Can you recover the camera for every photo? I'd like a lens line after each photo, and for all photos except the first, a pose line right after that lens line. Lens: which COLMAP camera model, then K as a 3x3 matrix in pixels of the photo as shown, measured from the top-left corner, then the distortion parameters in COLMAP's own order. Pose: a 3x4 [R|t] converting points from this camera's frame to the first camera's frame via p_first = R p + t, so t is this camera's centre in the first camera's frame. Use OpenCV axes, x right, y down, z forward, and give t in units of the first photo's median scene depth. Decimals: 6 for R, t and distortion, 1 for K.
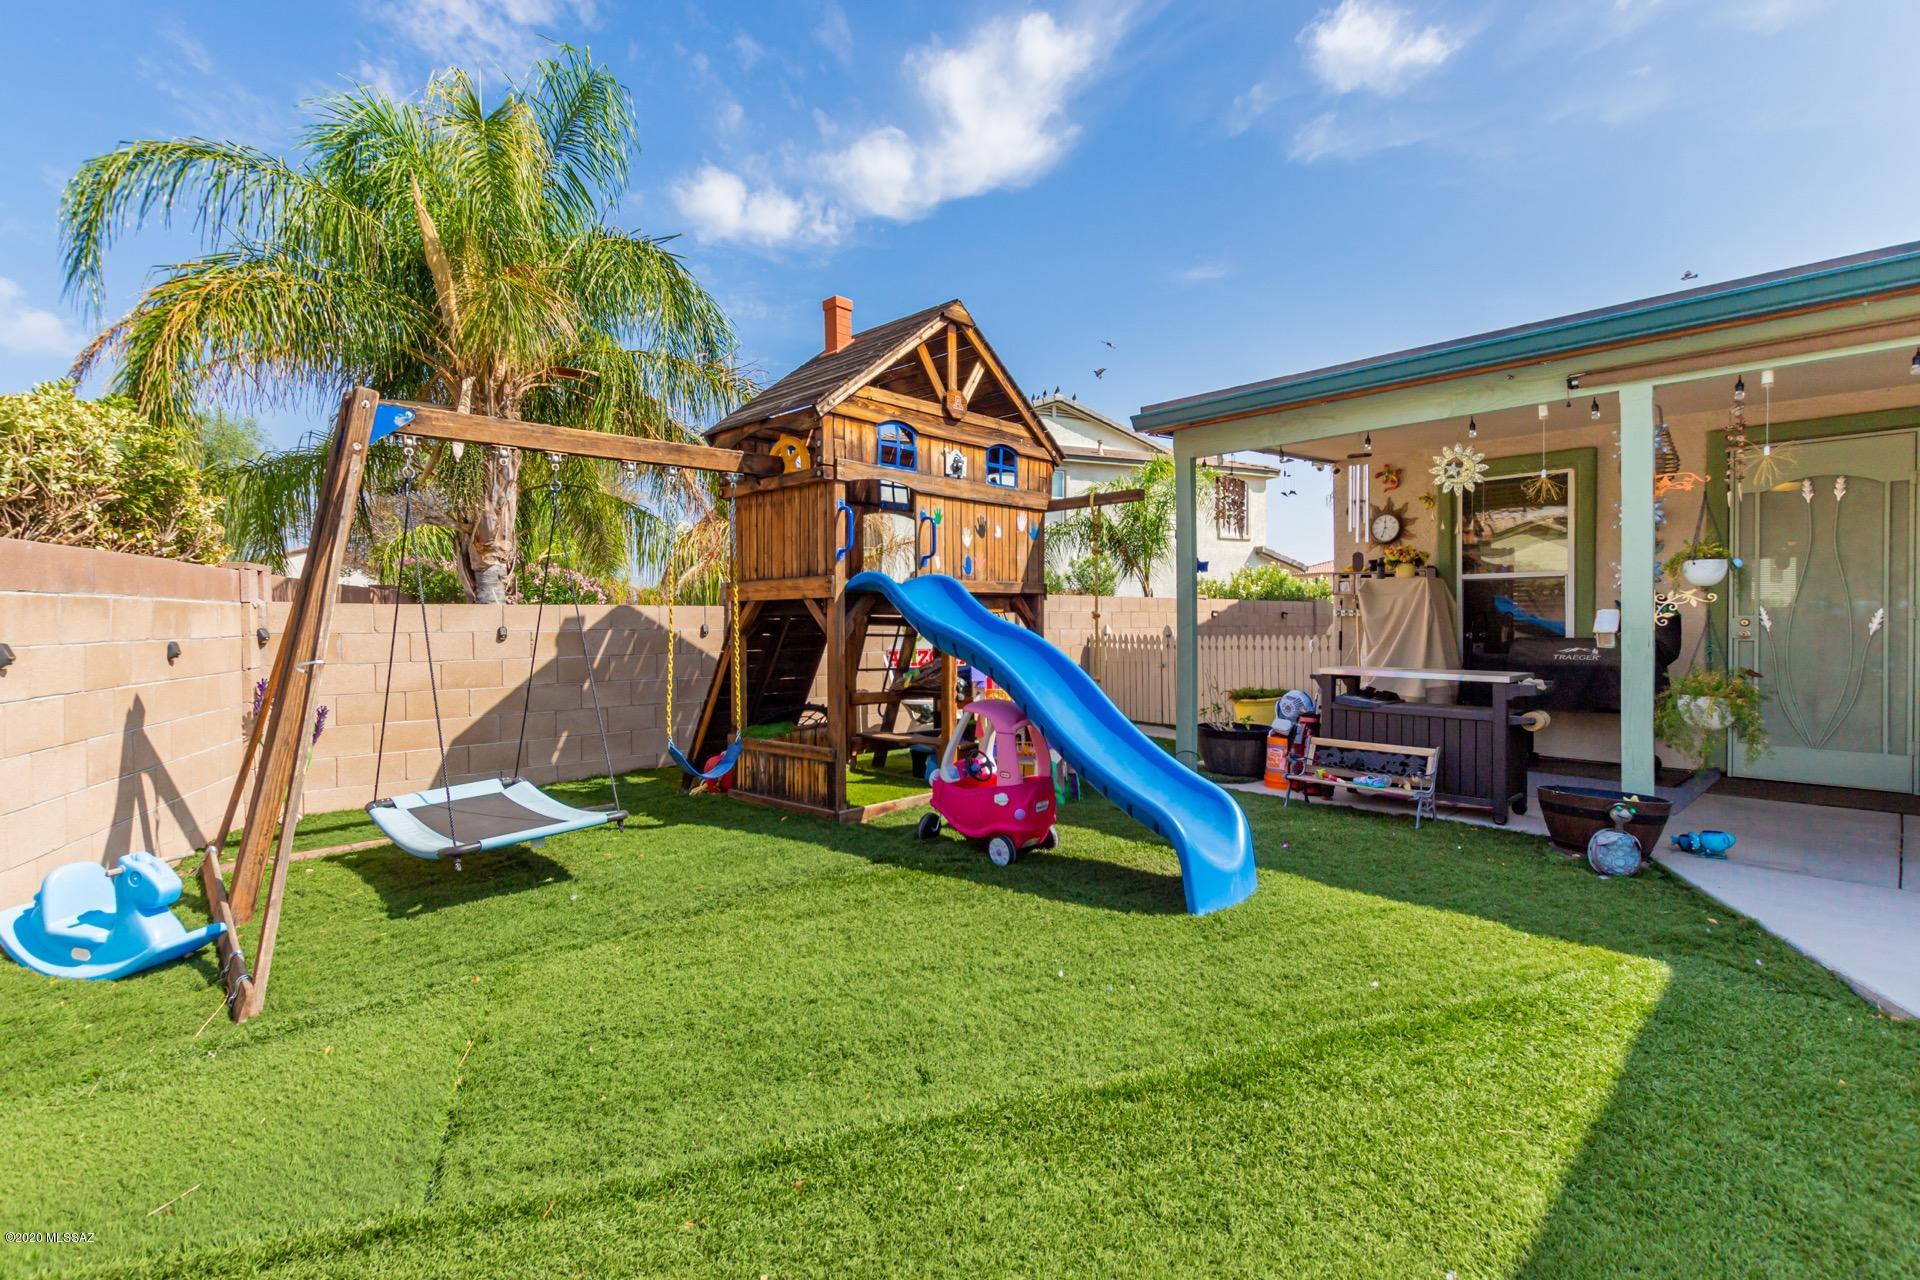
lens RADIAL K [[899.8, 0, 962.7], [0, 899.8, 674.7], [0, 0, 1]] dist [0.002383, 0.000114]
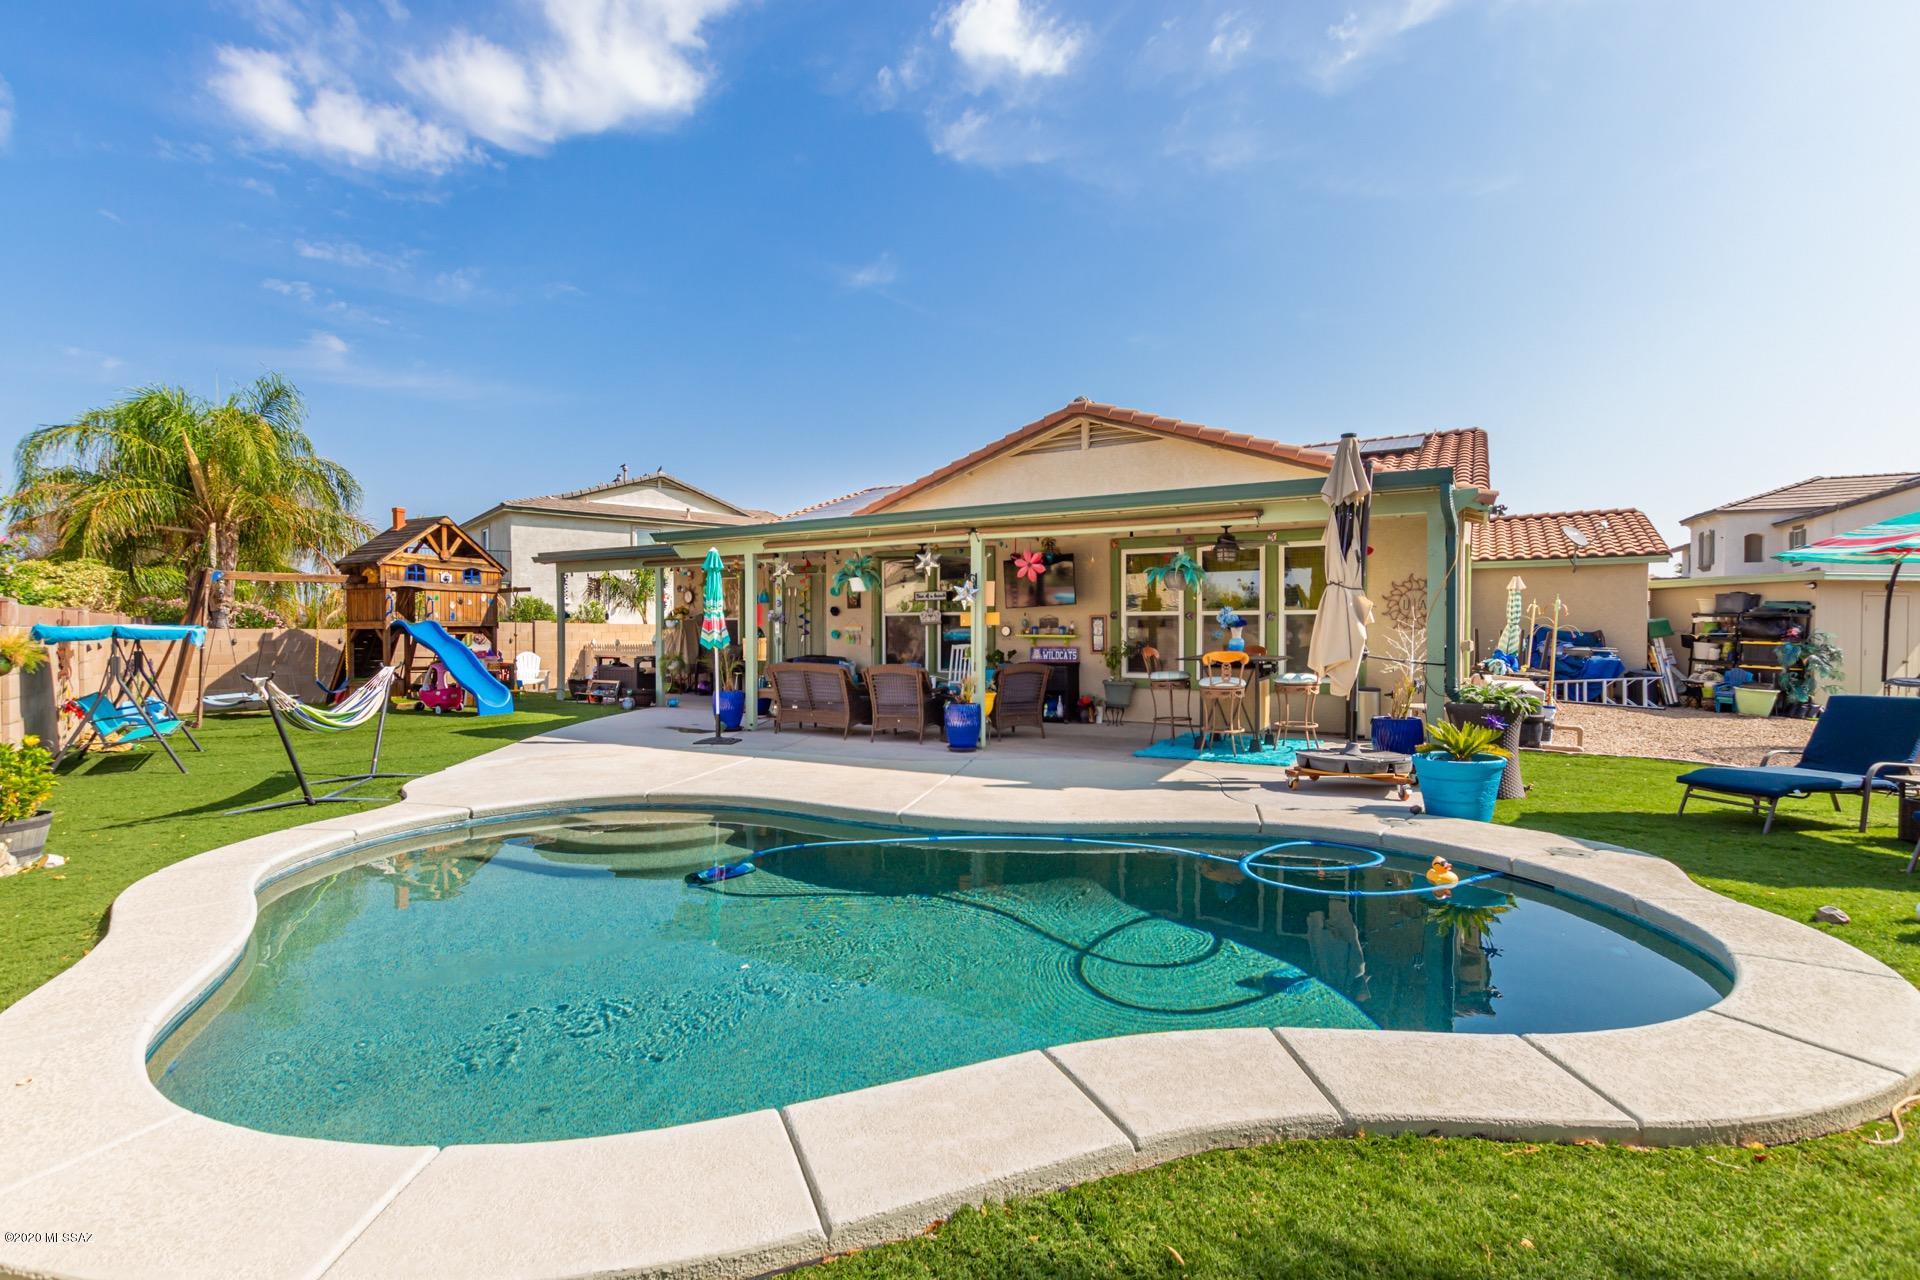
lens RADIAL K [[874.1, 0, 960.0], [0, 874.1, 640.0], [0, 0, 1]] dist [-0.002140, -0.000678]
pose [[0.953077, 0.005933, 0.302671, 0.622003], [0.007607, 0.999023, -0.043537, 0.065749], [-0.302633, 0.043796, 0.952100, -1.781879]]
